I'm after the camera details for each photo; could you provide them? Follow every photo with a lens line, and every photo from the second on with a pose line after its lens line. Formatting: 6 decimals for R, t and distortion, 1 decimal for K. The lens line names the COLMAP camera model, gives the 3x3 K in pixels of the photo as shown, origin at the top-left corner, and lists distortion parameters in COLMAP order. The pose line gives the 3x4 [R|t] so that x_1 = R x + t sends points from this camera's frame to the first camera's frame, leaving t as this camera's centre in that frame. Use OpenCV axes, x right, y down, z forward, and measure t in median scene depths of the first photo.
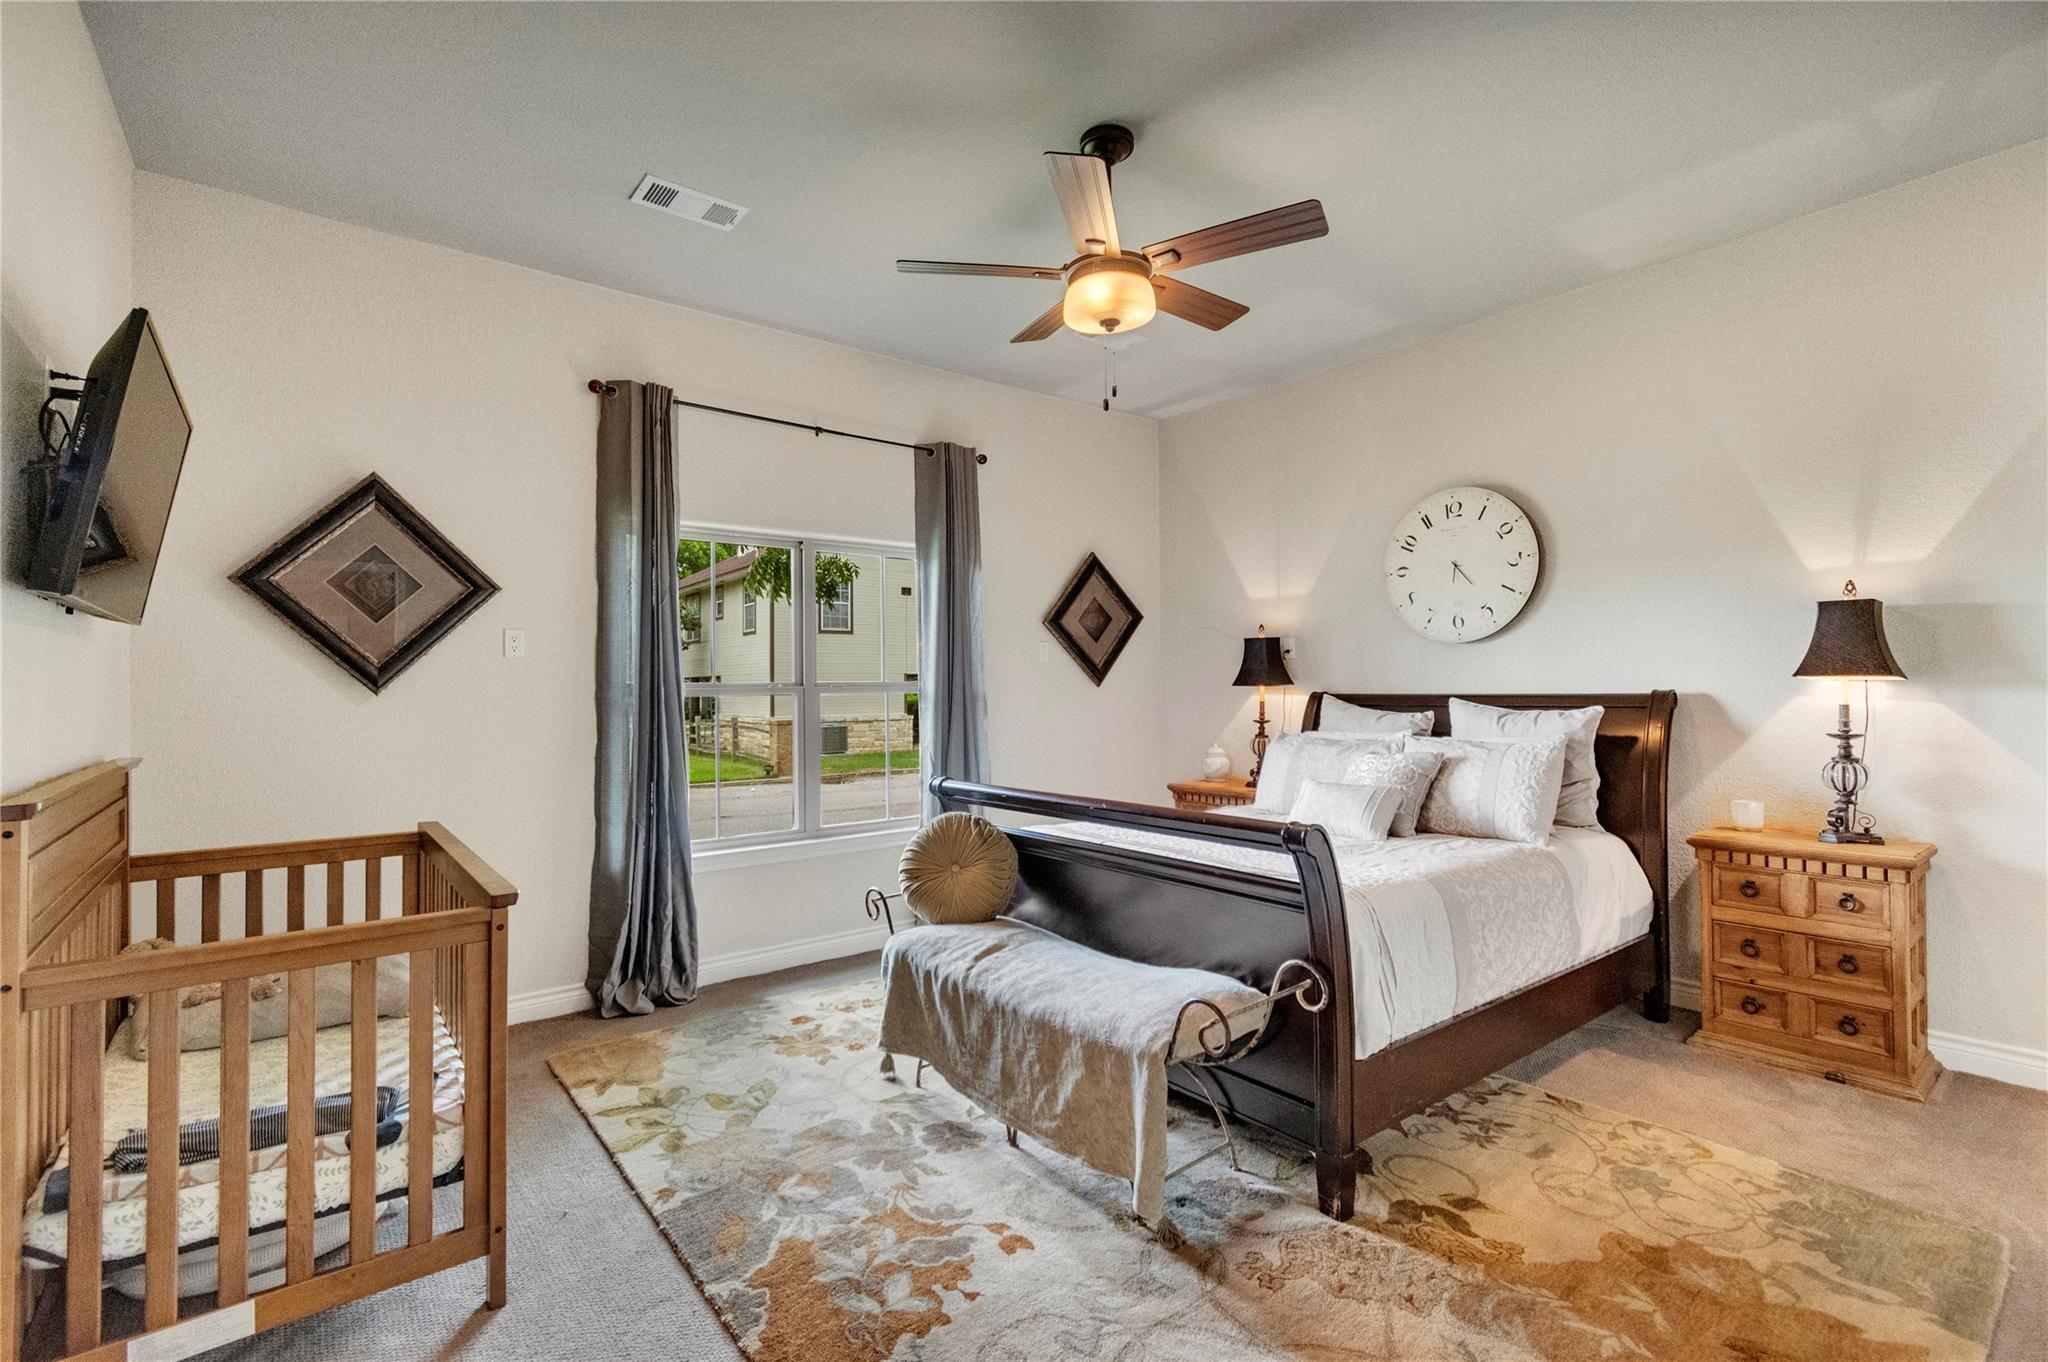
lens RADIAL K [[942.1, 0, 1024.0], [0, 942.1, 681.0], [0, 0, 1]] dist [-0.000296, -0.000115]
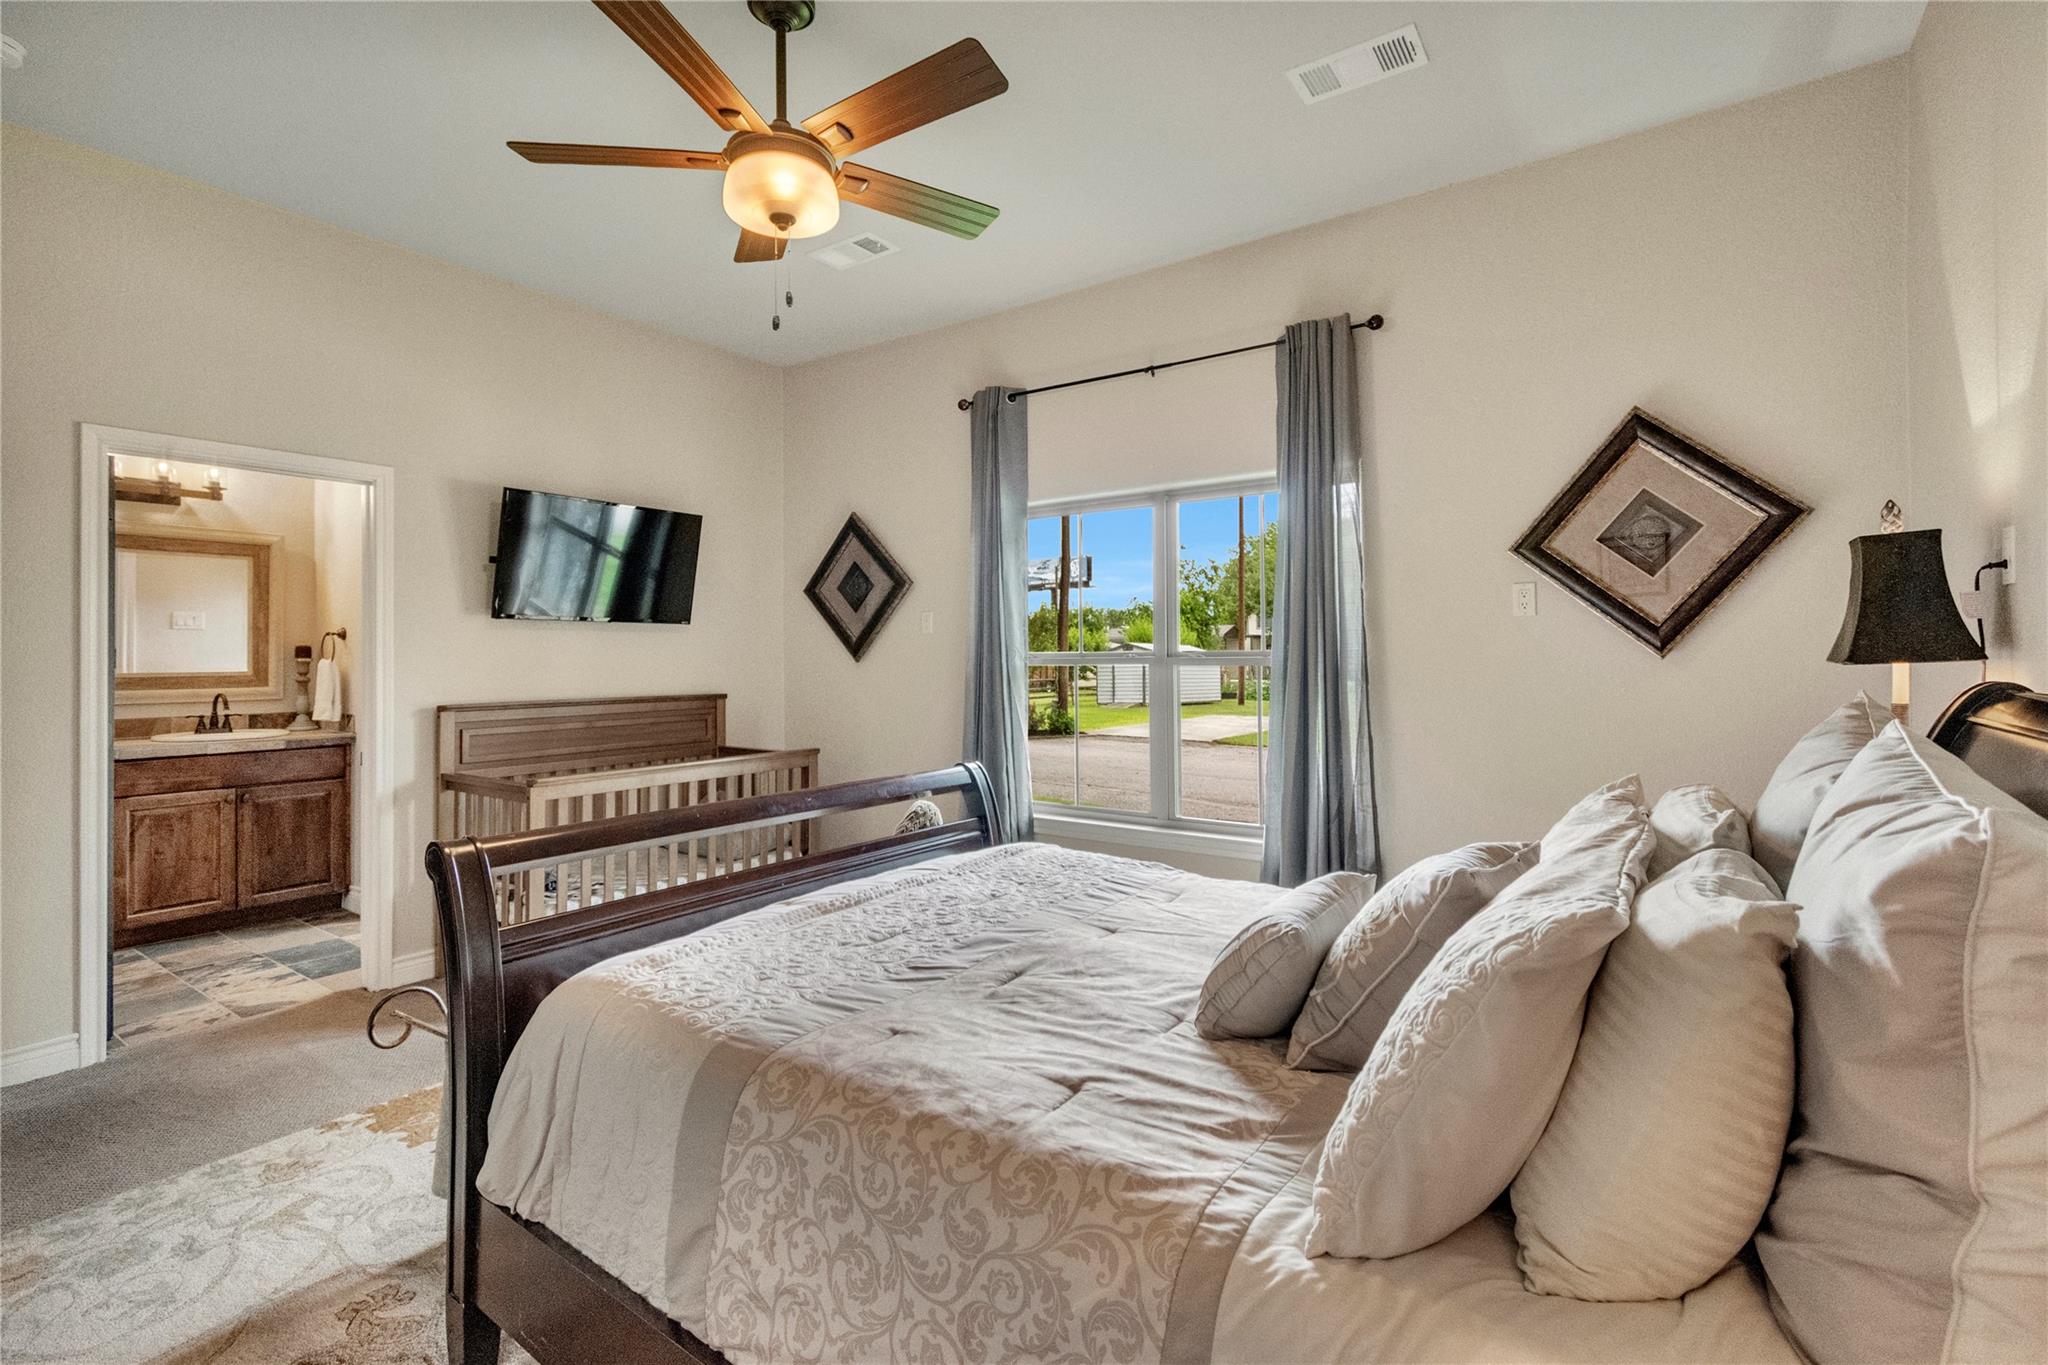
lens RADIAL K [[933.7, 0, 1021.9], [0, 933.7, 626.9], [0, 0, 1]] dist [0.001106, 0.000104]
pose [[0.267386, -0.019024, -0.963402, 0.676589], [0.013037, 0.999785, -0.016125, -0.011079], [0.963501, -0.008249, 0.267576, 0.729469]]
